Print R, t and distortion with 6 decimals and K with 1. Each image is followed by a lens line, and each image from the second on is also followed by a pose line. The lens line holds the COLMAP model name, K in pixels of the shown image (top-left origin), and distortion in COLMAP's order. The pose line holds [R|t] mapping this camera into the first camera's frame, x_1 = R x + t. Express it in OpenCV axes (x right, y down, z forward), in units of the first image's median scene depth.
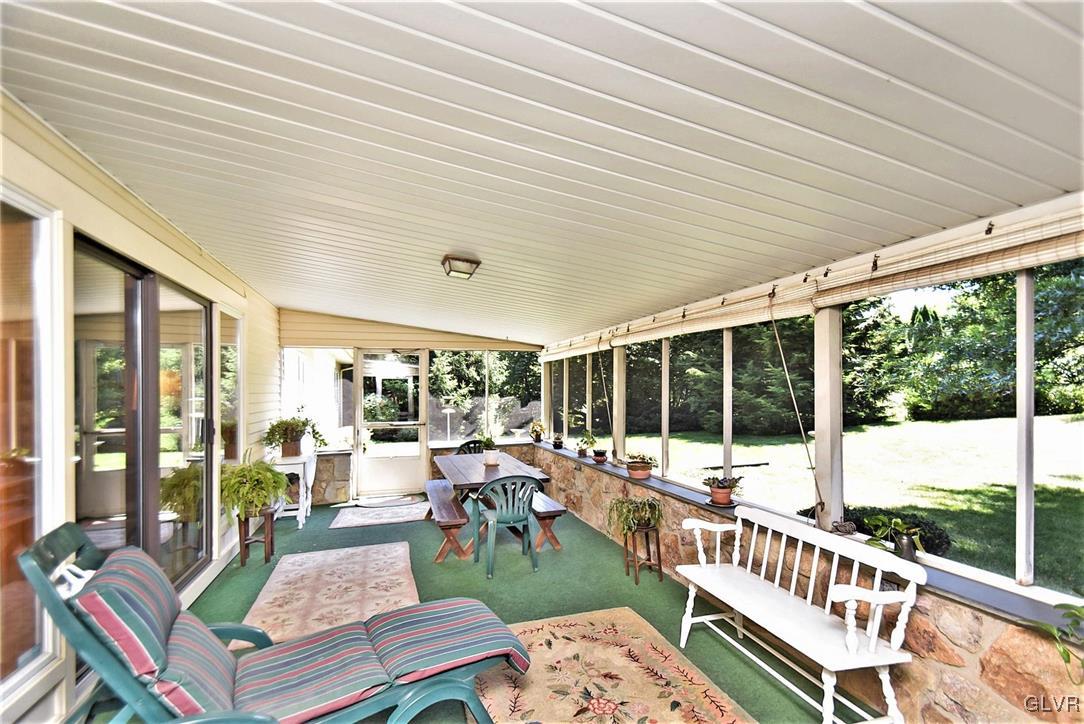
lens RADIAL K [[476.0, 0, 542.2], [0, 476.0, 380.7], [0, 0, 1]] dist [0.019680, -0.016292]
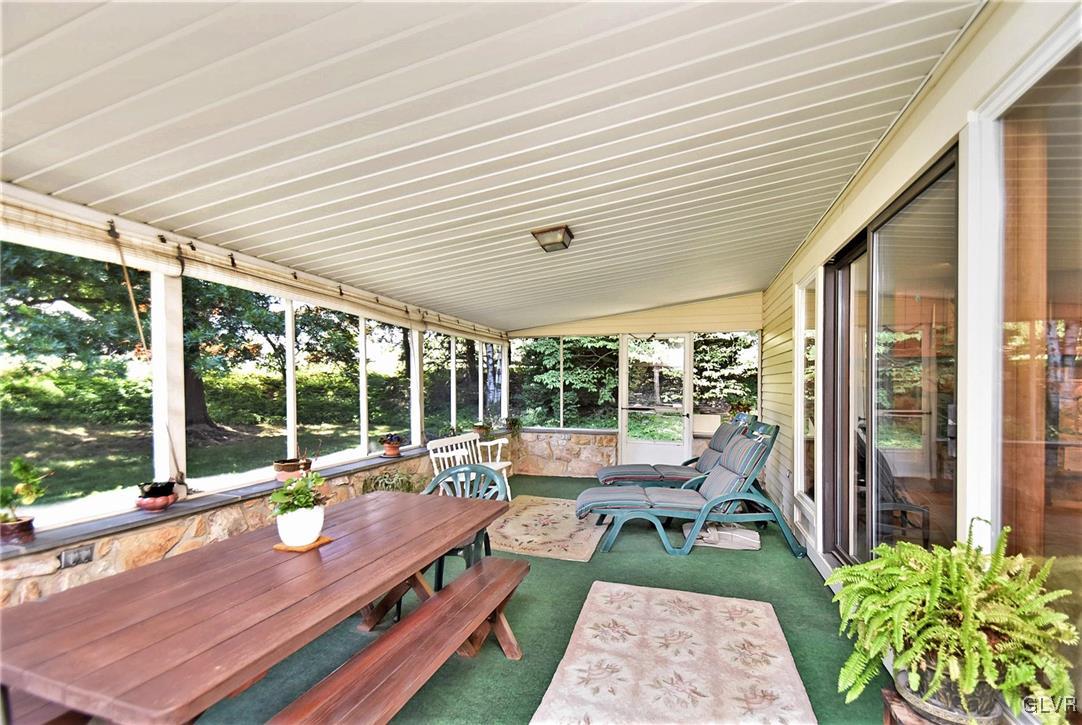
lens RADIAL K [[475.1, 0, 541.2], [0, 475.1, 381.2], [0, 0, 1]] dist [0.019680, -0.016292]
pose [[-0.811363, -0.008109, 0.584486, -0.782719], [-0.016670, 0.999818, -0.009269, 0.055606], [-0.584305, -0.017264, -0.811351, 1.961480]]
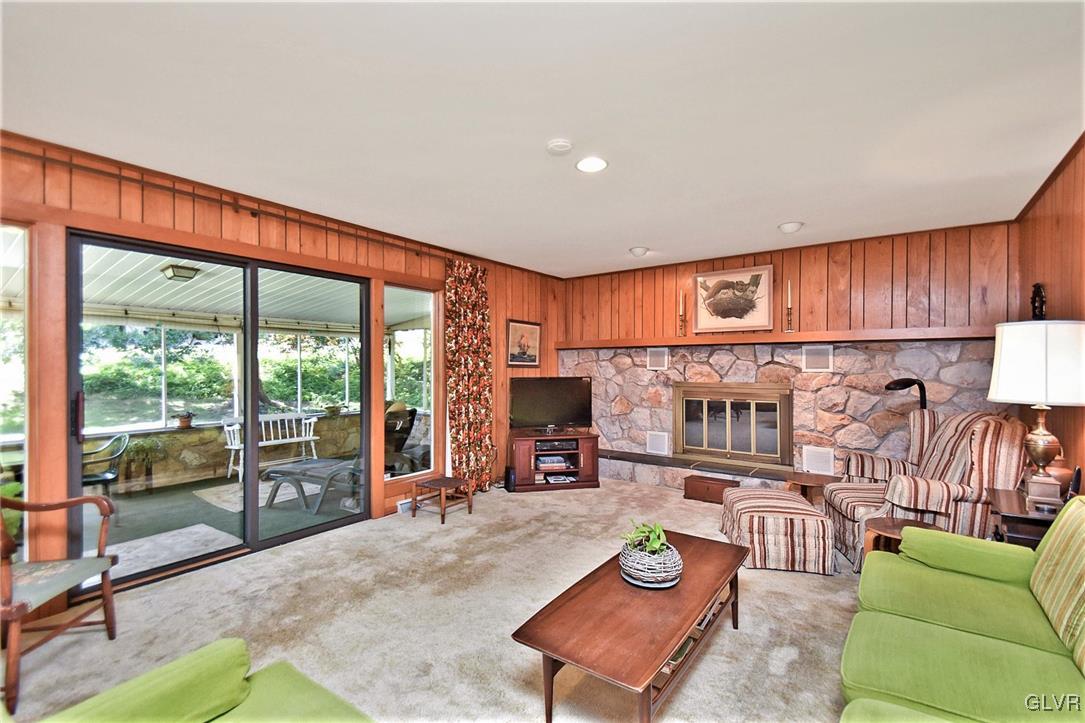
lens RADIAL K [[482.2, 0, 541.8], [0, 482.2, 361.0], [0, 0, 1]] dist [0.002182, 0.000023]
pose [[-0.583270, -0.004506, 0.812266, -2.071793], [-0.010804, 0.999939, -0.002211, -0.010231], [-0.812206, -0.010065, -0.583284, 1.019826]]
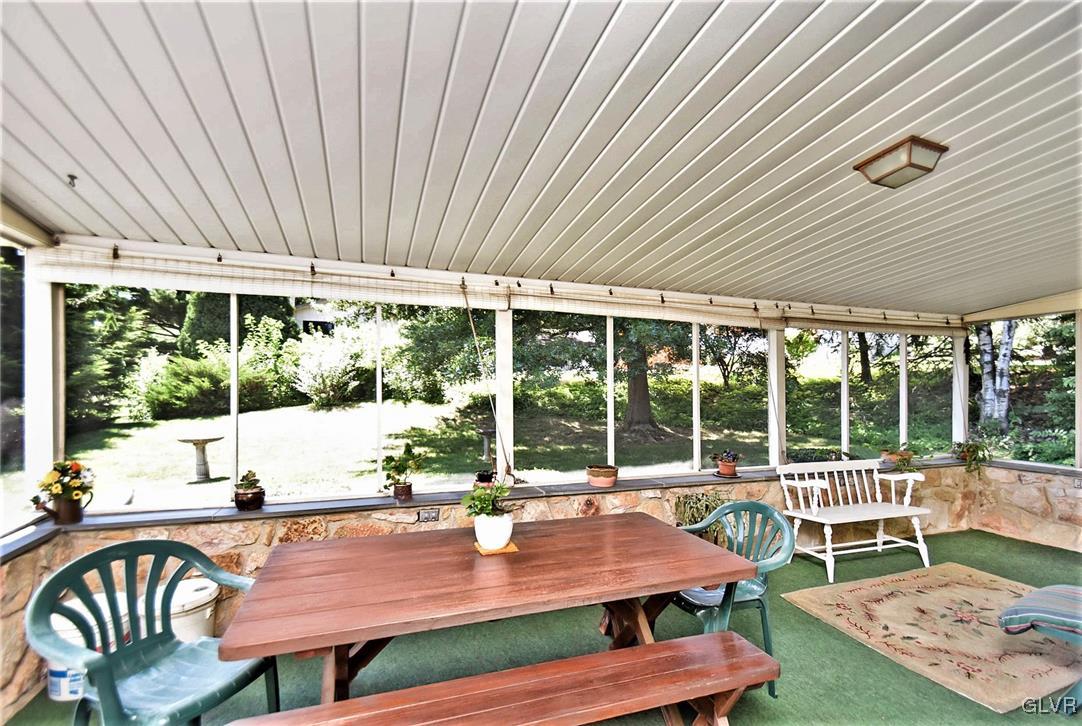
lens RADIAL K [[475.1, 0, 541.2], [0, 475.1, 381.7], [0, 0, 1]] dist [0.019680, -0.016292]
pose [[-0.022974, 0.004975, 0.999724, -0.835982], [-0.010510, 0.999931, -0.005217, 0.038223], [-0.999681, -0.010627, -0.022920, 1.584864]]
